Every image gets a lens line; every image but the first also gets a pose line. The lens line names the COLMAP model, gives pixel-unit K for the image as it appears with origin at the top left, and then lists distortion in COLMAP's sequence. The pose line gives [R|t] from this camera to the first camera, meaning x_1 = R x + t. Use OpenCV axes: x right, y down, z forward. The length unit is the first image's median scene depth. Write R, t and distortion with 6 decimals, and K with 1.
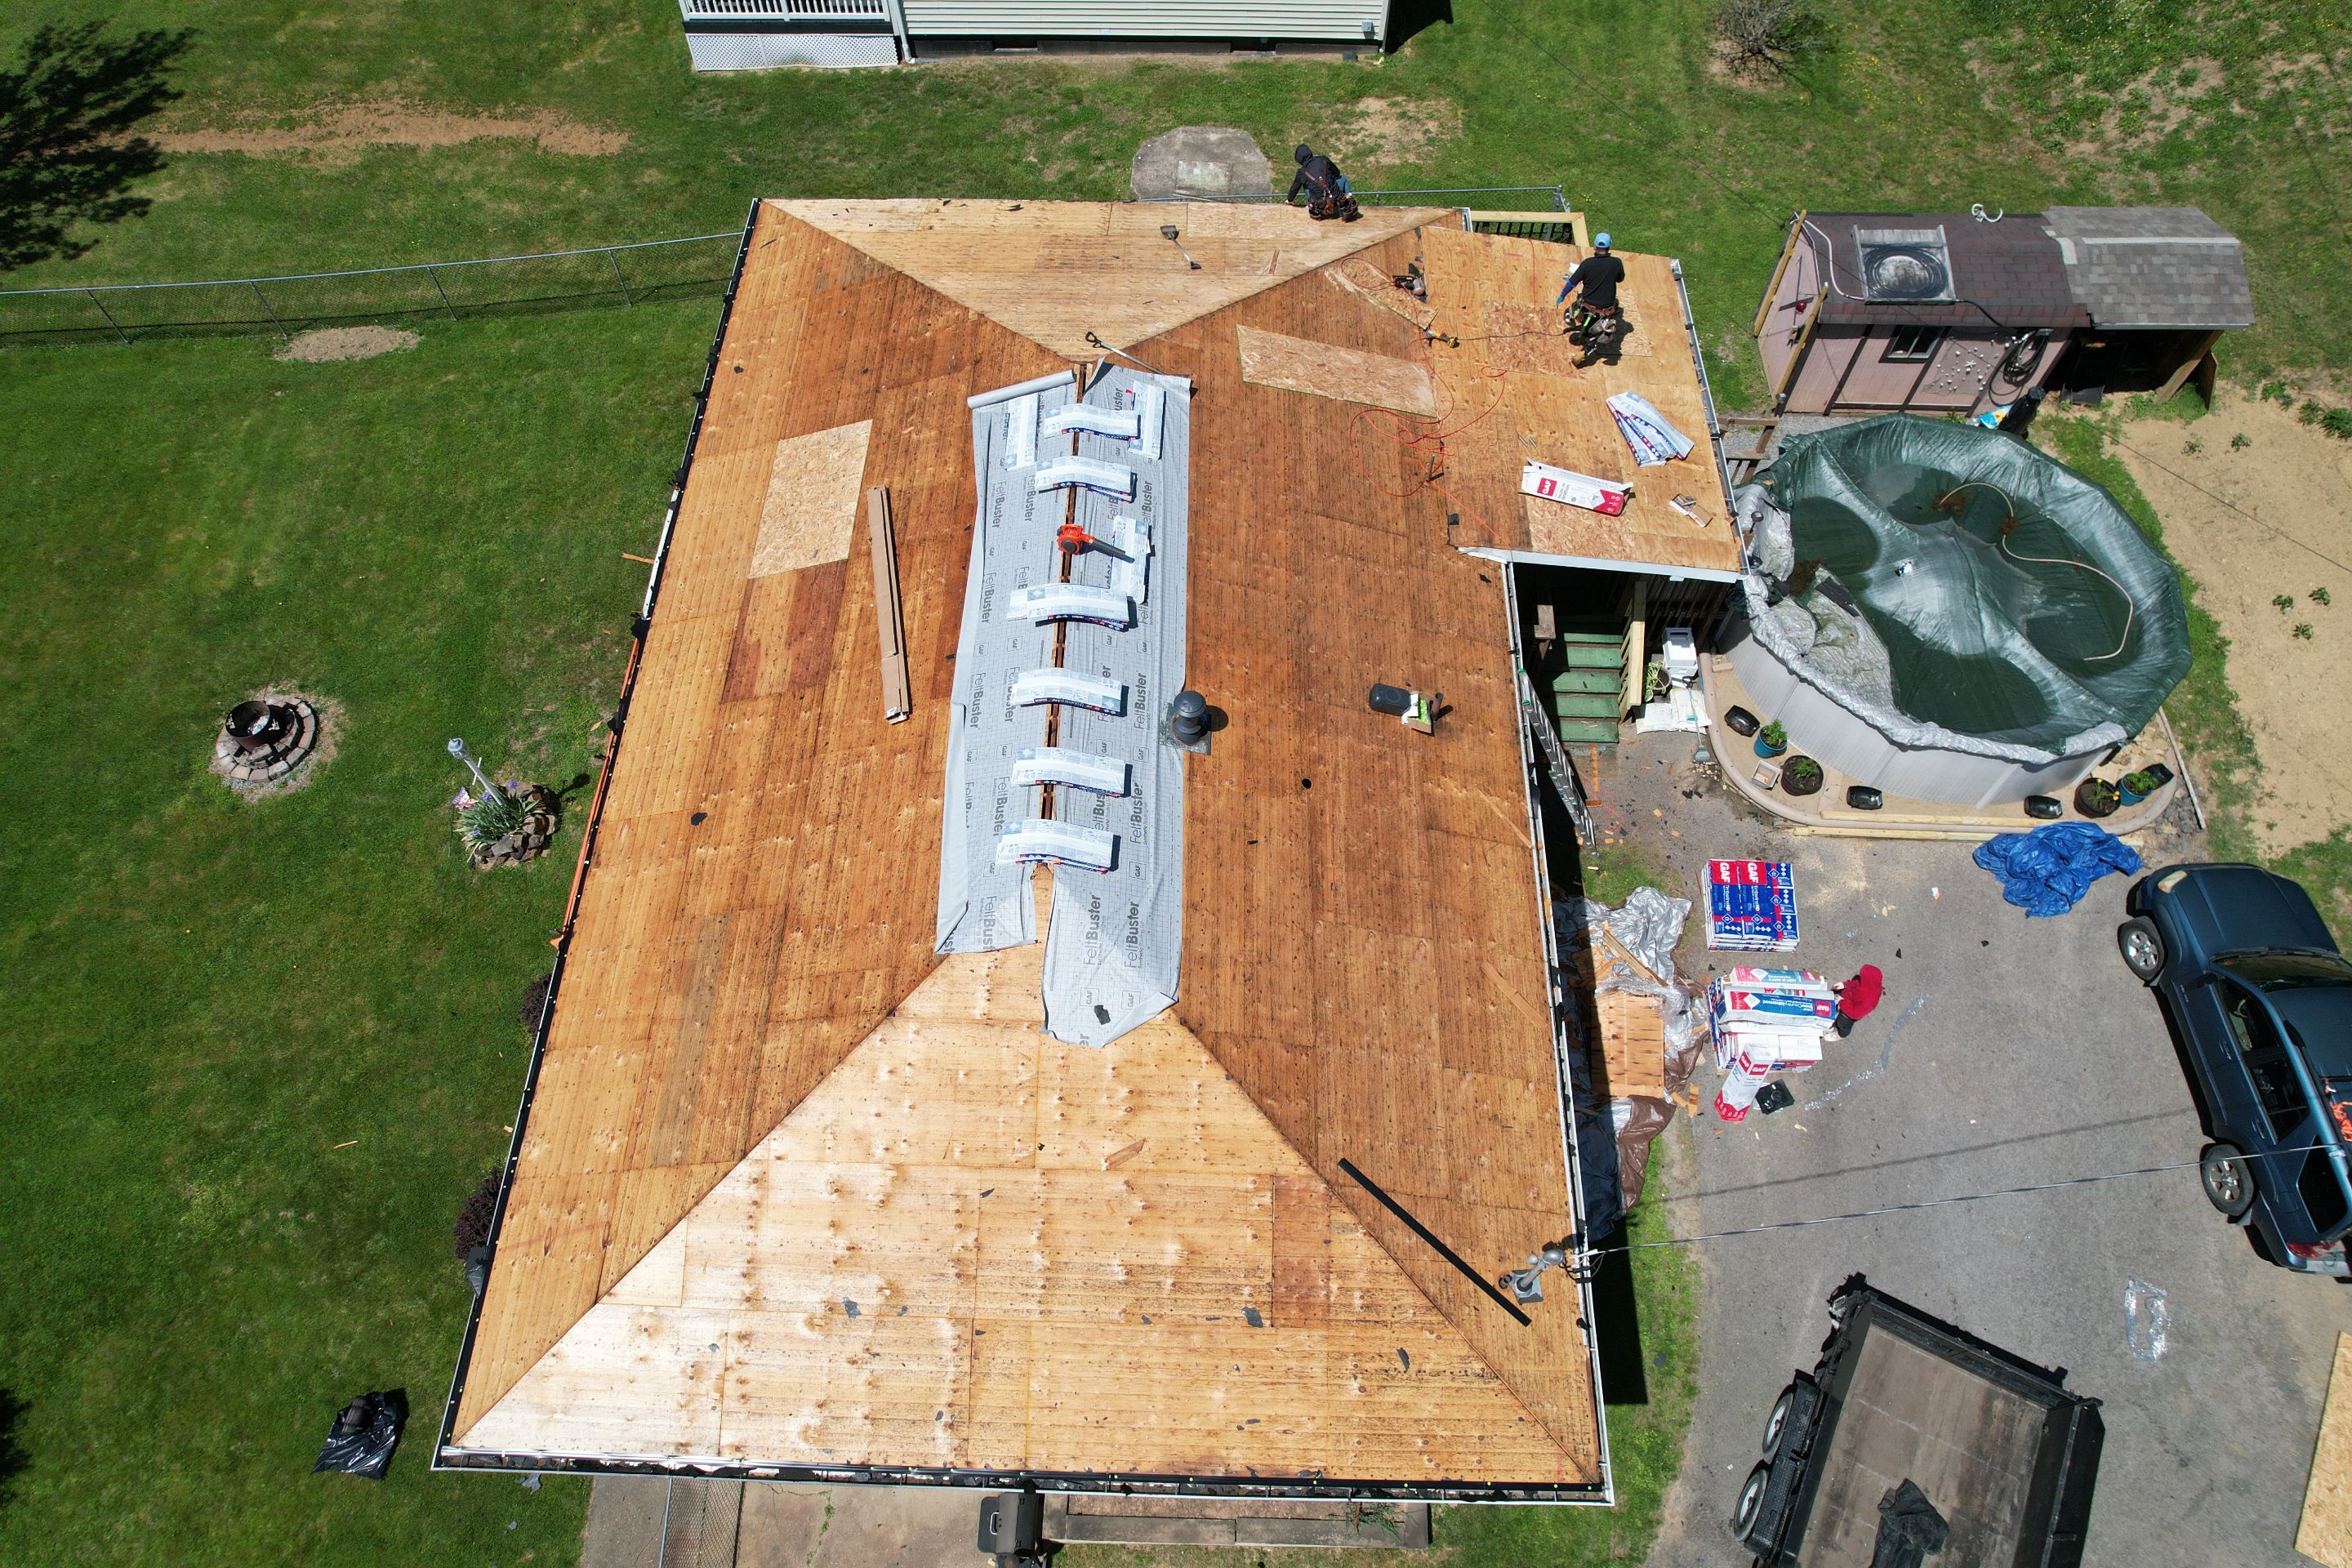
lens RADIAL K [[1515.2, 0, 1167.7], [0, 1515.2, 790.8], [0, 0, 1]] dist [-0.066469, 0.059517]
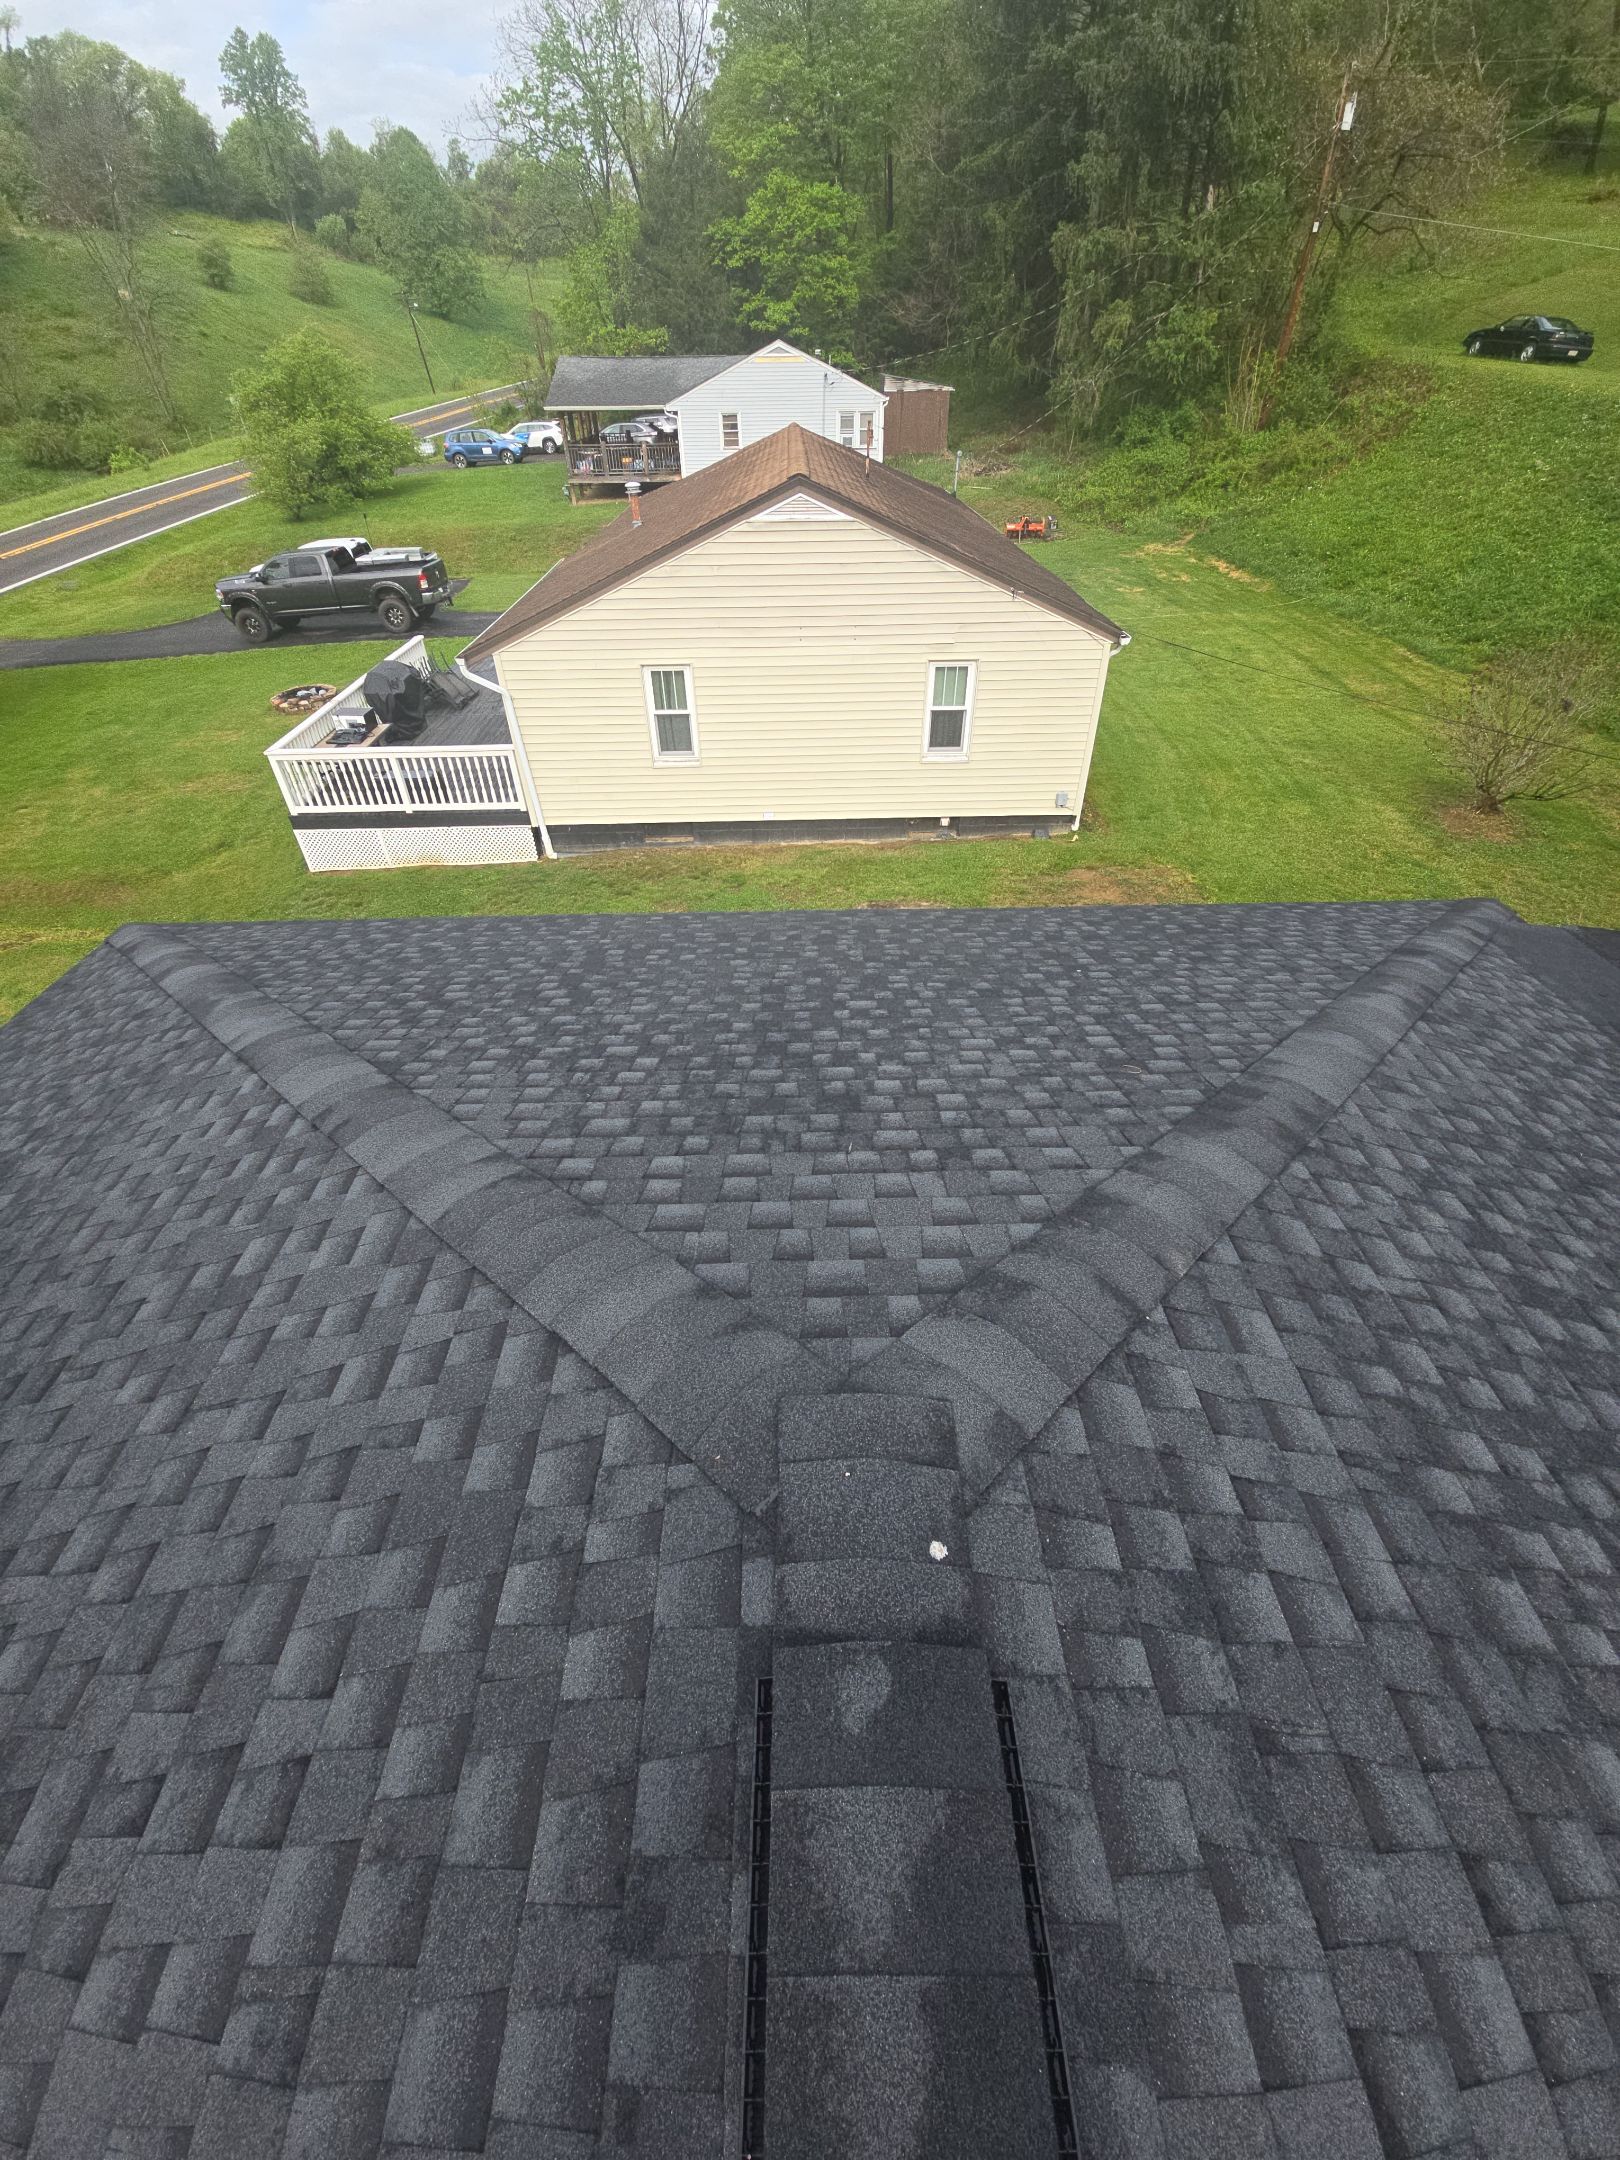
lens RADIAL K [[879.2, 0, 811.1], [0, 879.2, 1073.3], [0, 0, 1]] dist [0.005236, -0.000391]
pose [[0.998961, -0.035139, 0.029030, -0.047413], [0.042989, 0.938034, -0.343867, -0.227192], [-0.015148, 0.344758, 0.938569, 0.700157]]
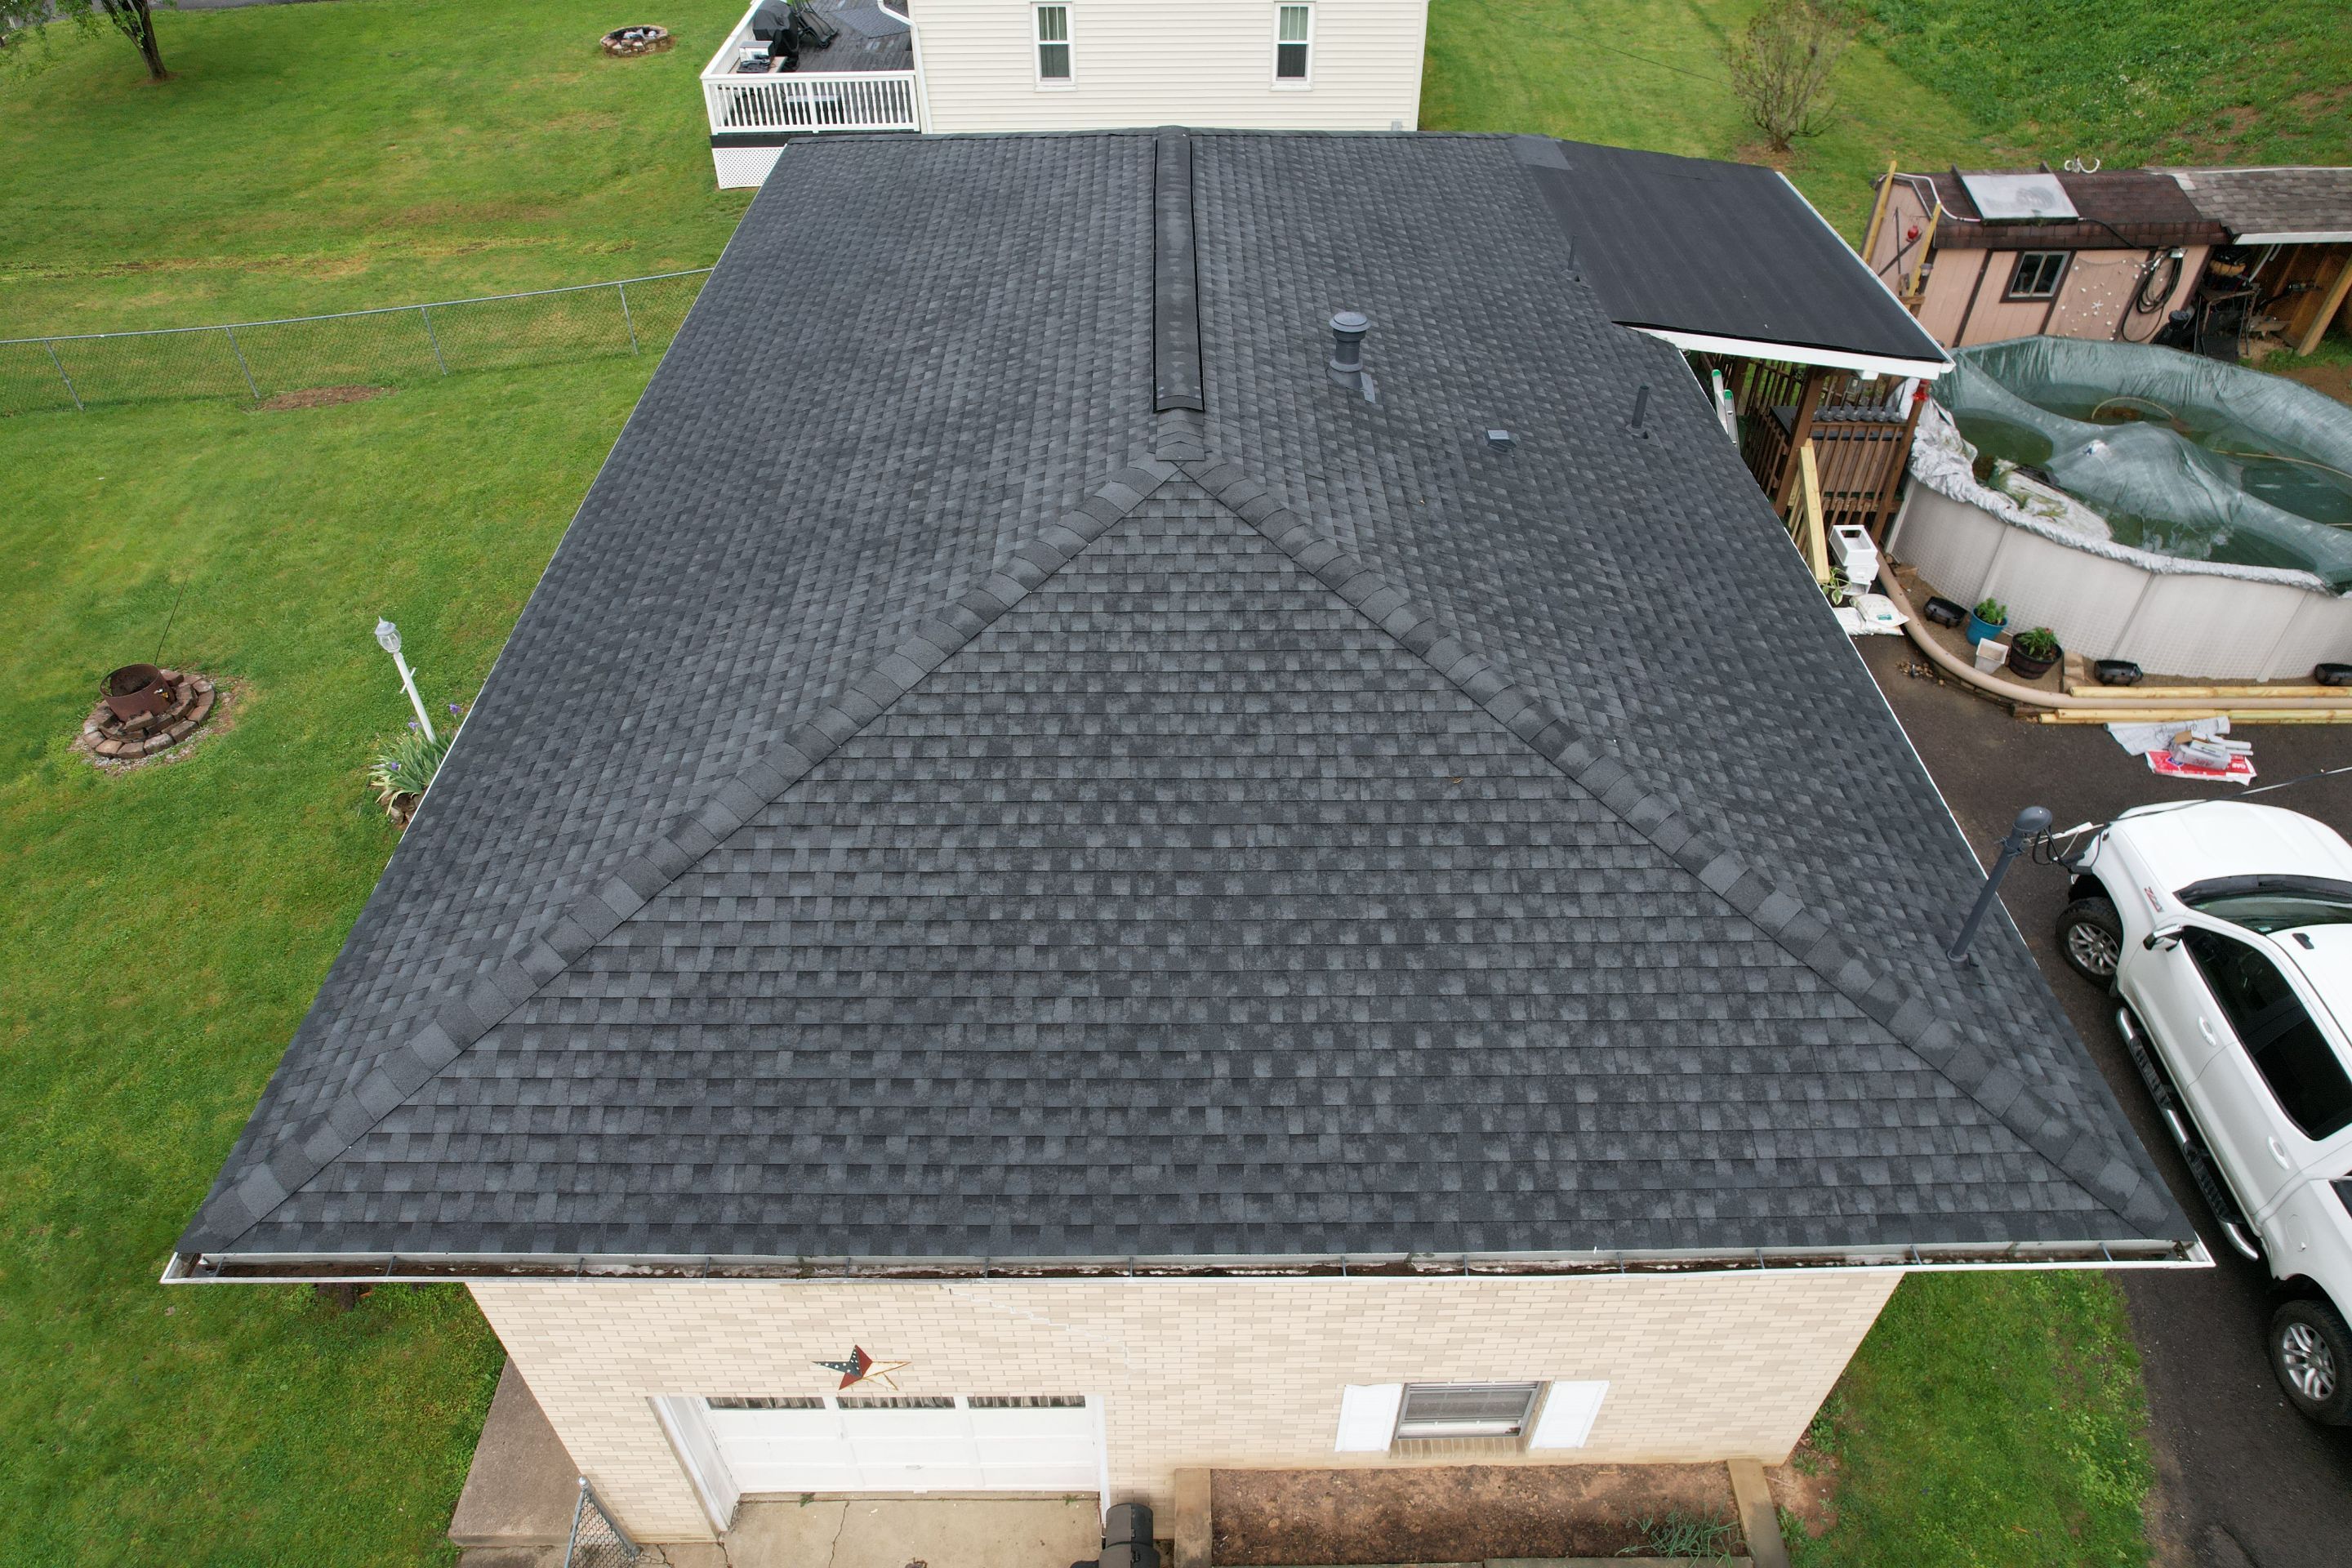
lens RADIAL K [[1515.2, 0, 1173.1], [0, 1515.2, 779.2], [0, 0, 1]] dist [-0.066469, 0.059517]
pose [[0.999377, -0.023278, 0.026517, -0.066793], [0.030343, 0.950527, -0.309157, 0.263545], [-0.018009, 0.309769, 0.950641, 0.224350]]
